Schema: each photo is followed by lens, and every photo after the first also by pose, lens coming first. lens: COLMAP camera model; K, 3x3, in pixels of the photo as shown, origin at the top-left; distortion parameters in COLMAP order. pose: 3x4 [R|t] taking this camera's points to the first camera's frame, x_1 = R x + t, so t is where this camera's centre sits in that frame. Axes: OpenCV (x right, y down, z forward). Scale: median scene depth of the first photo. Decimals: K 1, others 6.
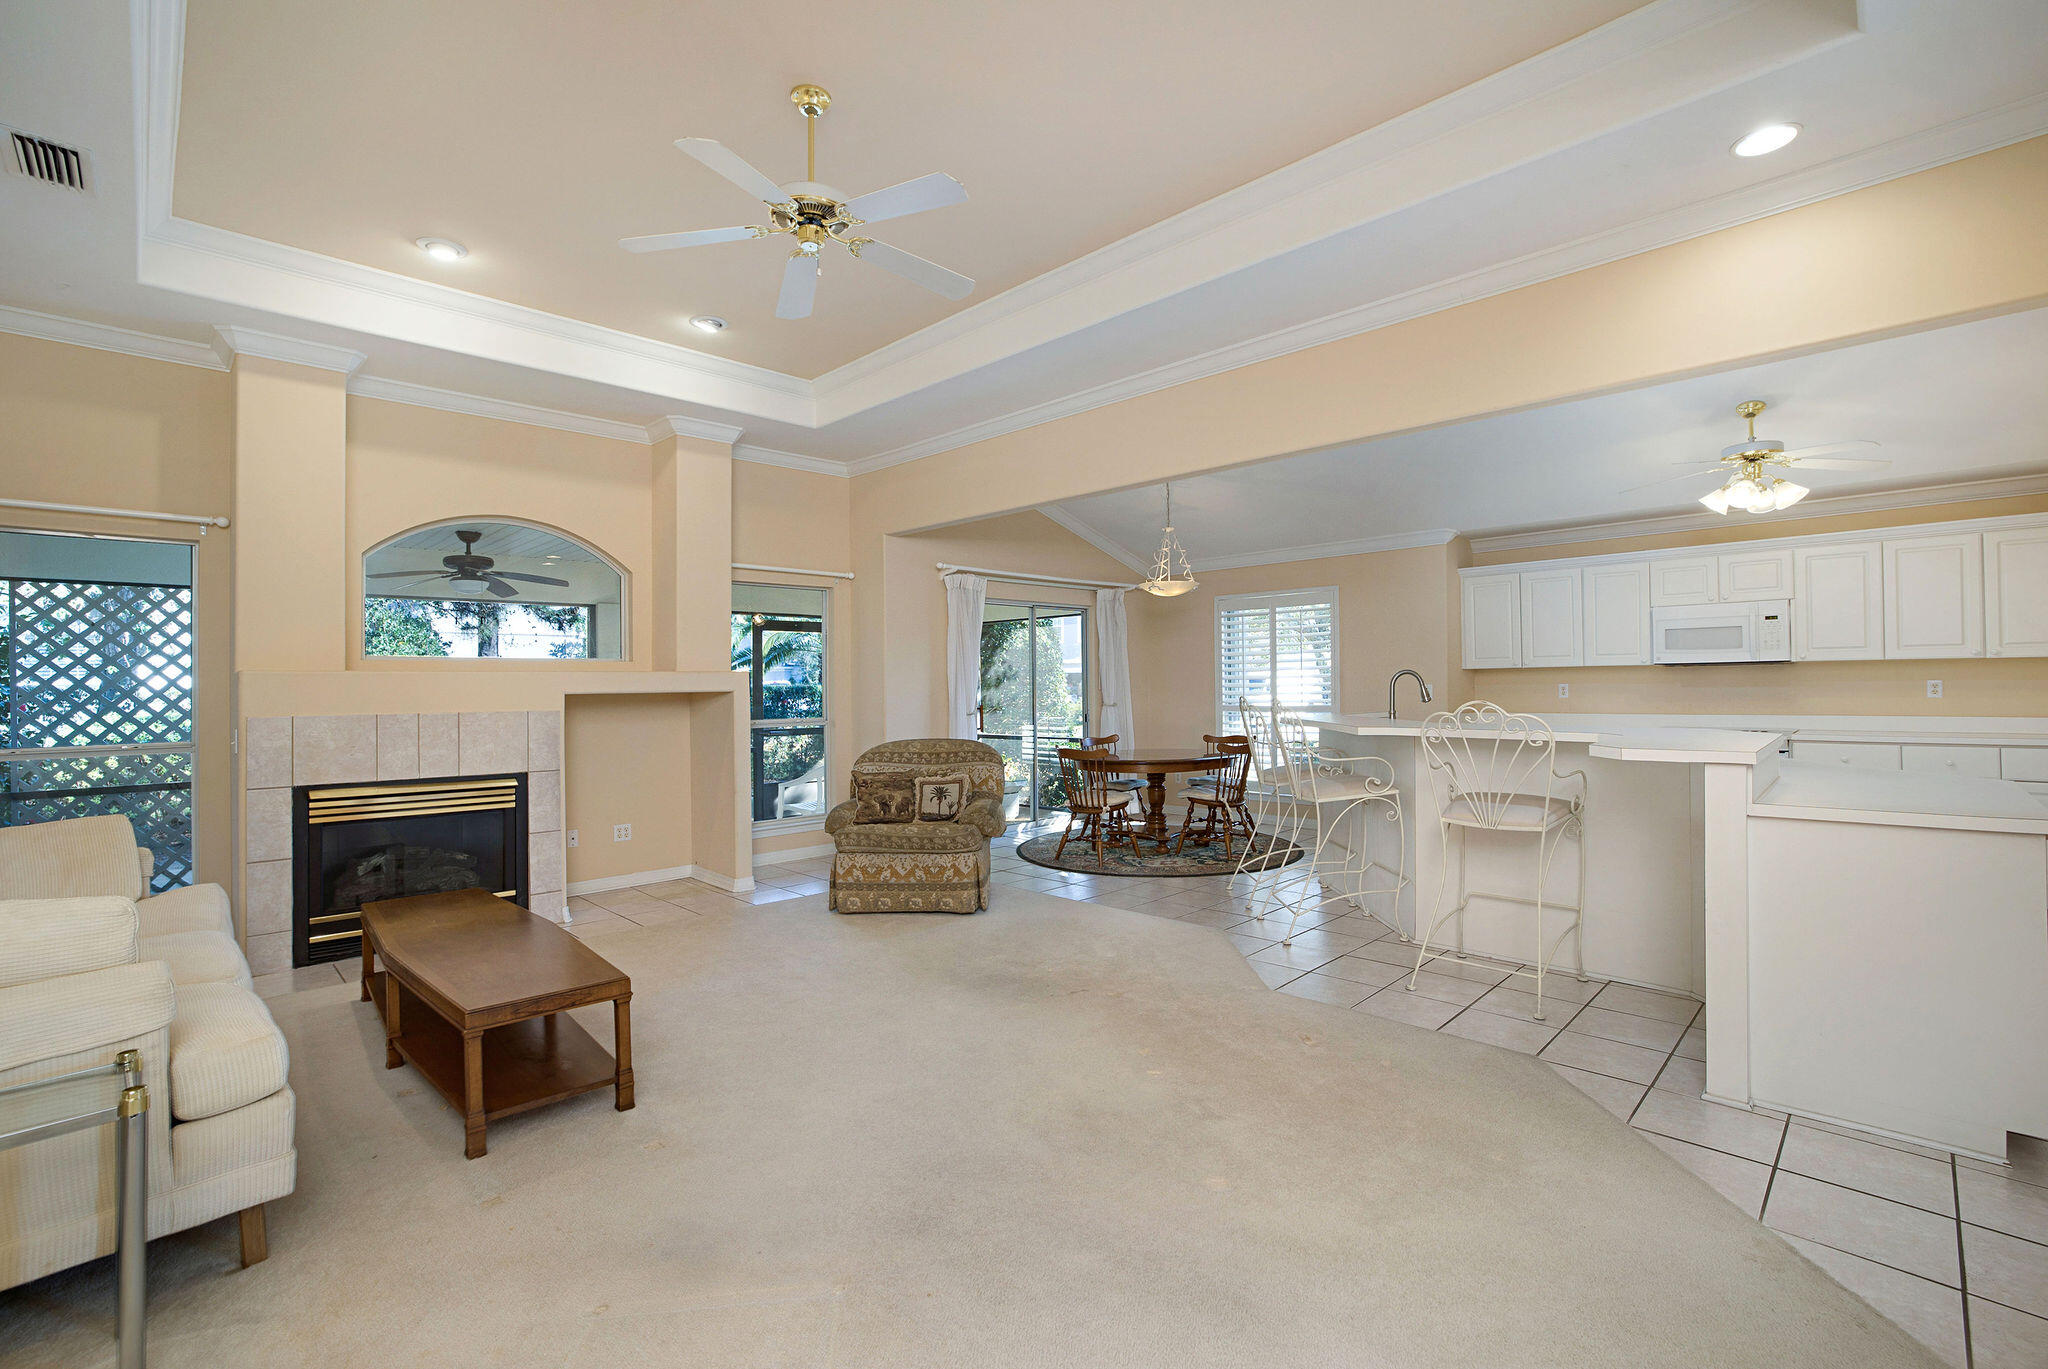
lens RADIAL K [[911.9, 0, 1018.8], [0, 911.9, 678.4], [0, 0, 1]] dist [-0.044231, 0.021765]
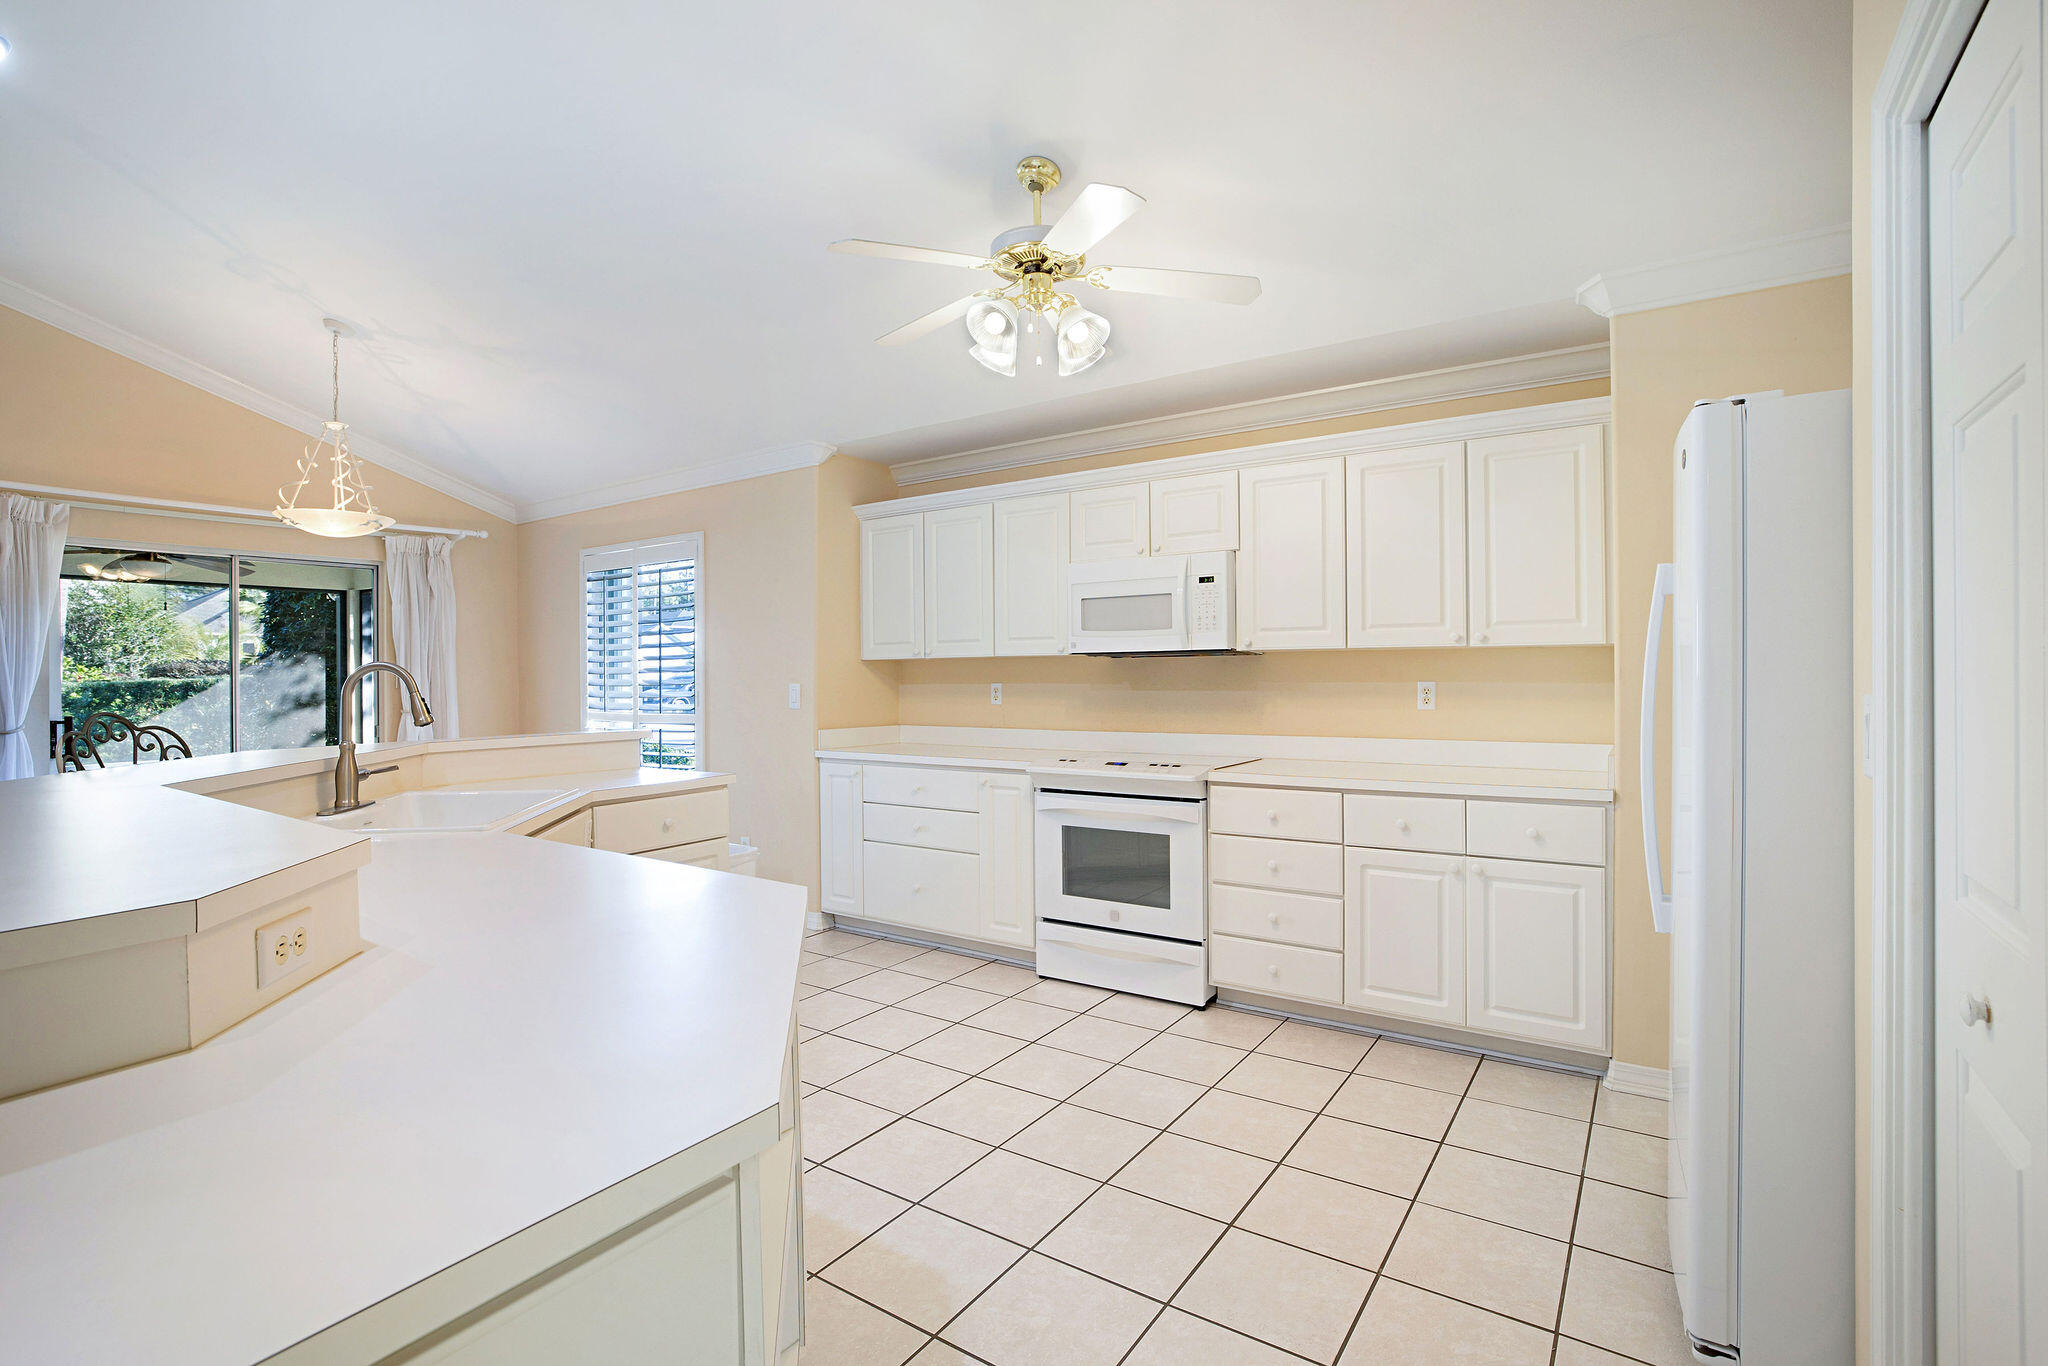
lens RADIAL K [[929.2, 0, 1024.0], [0, 929.2, 683.0], [0, 0, 1]] dist [-0.009231, 0.000128]
pose [[0.984929, 0.000674, 0.172960, 0.665294], [-0.003685, 0.999847, 0.017085, -0.007464], [-0.172922, -0.017465, 0.984781, 0.422933]]
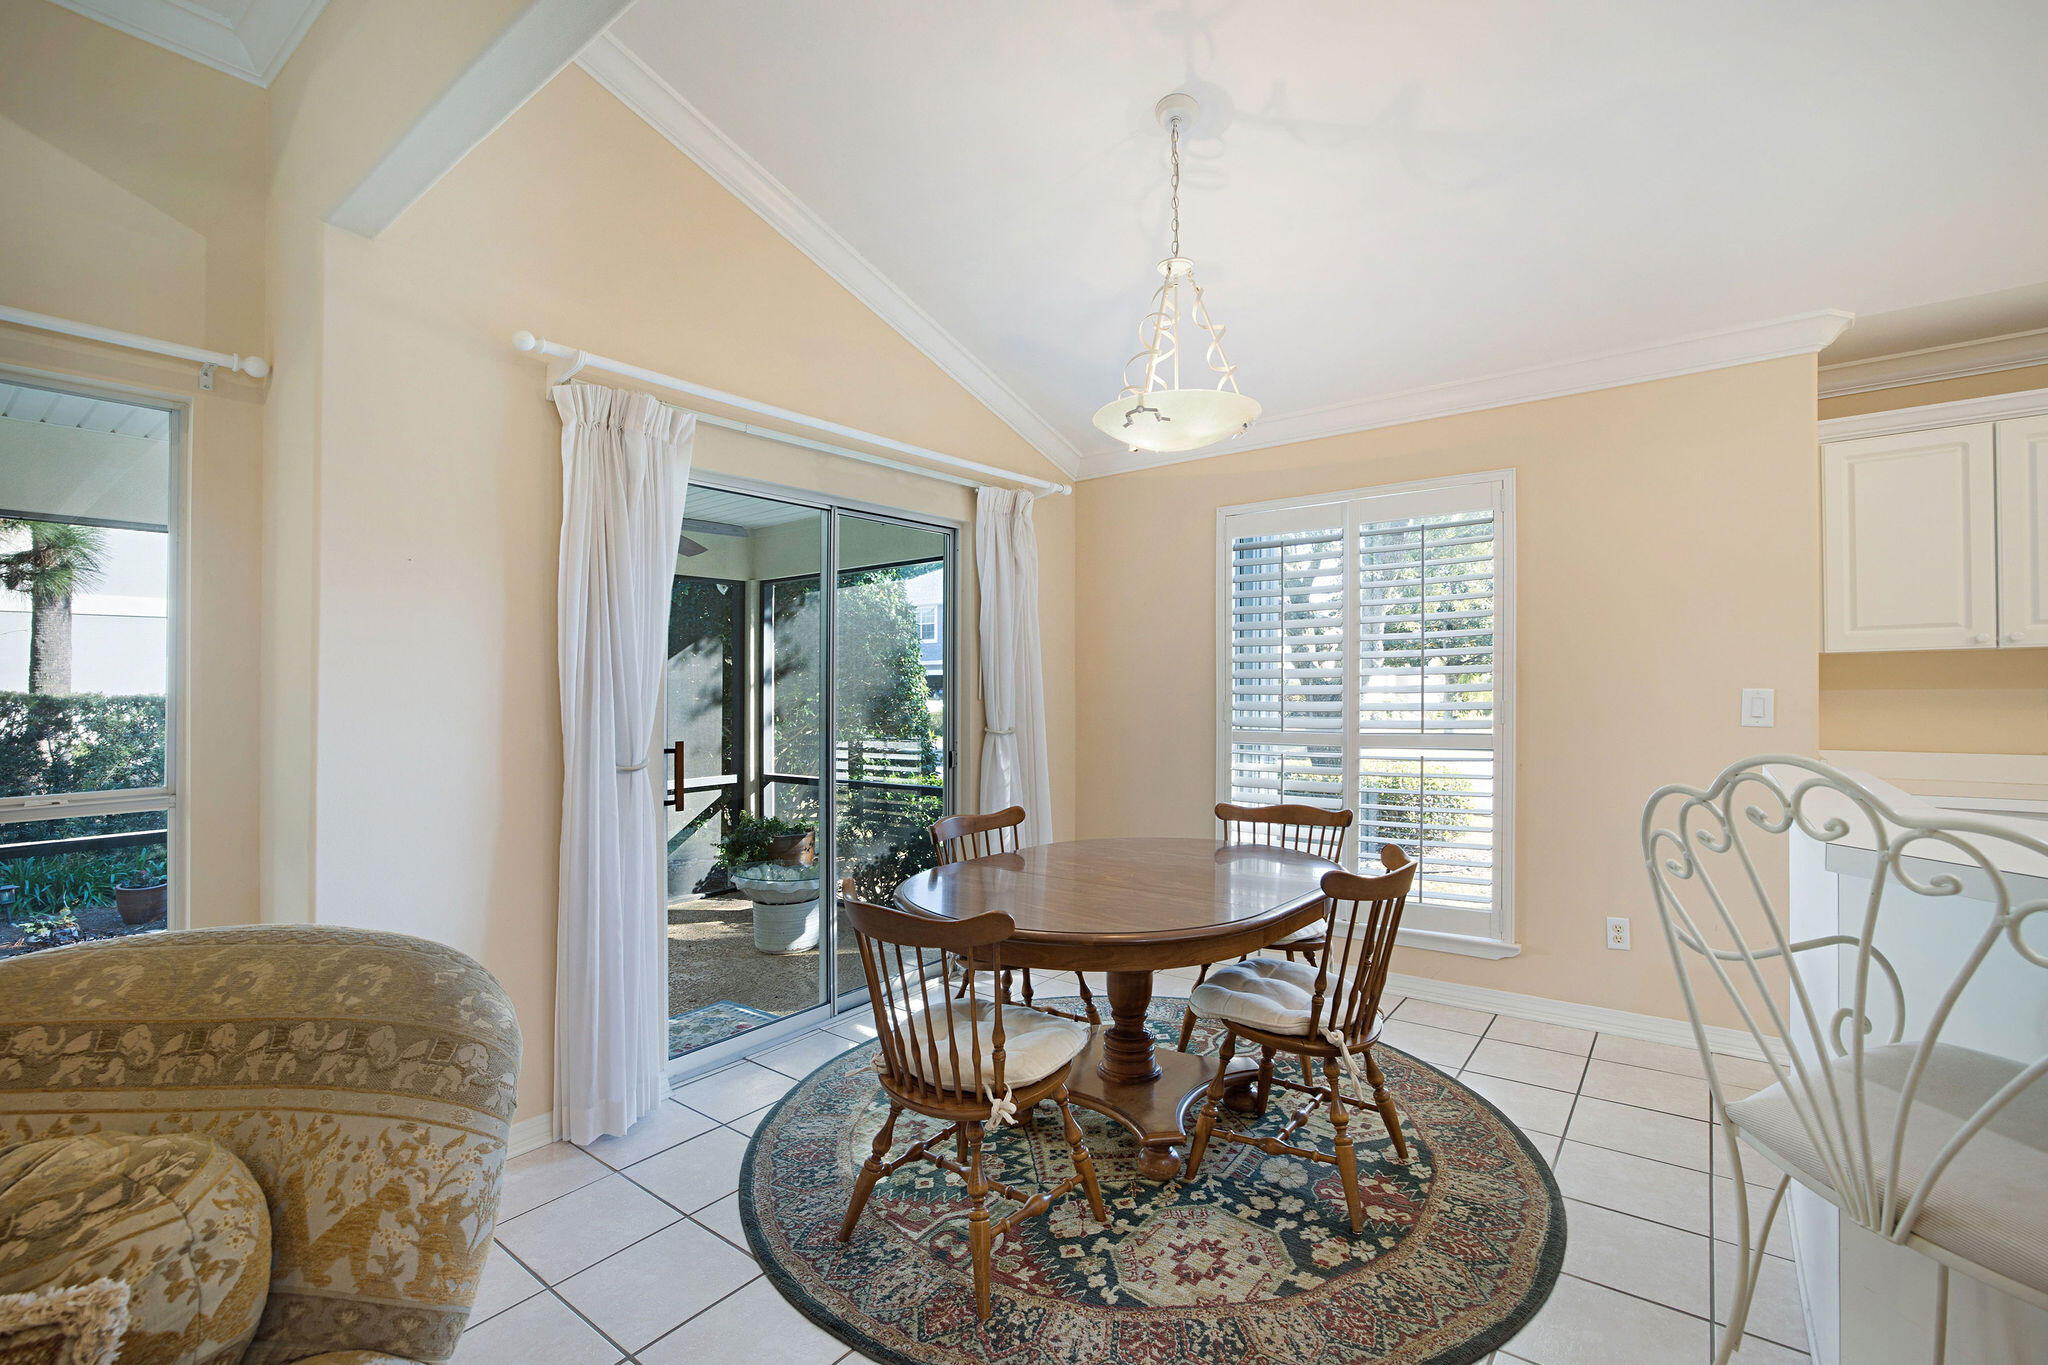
lens RADIAL K [[911.9, 0, 1018.8], [0, 911.9, 676.4], [0, 0, 1]] dist [-0.044231, 0.021765]
pose [[0.991669, 0.001922, 0.128798, 0.073639], [-0.000968, 0.999972, -0.007474, 0.005367], [-0.128809, 0.007287, 0.991643, 0.847285]]
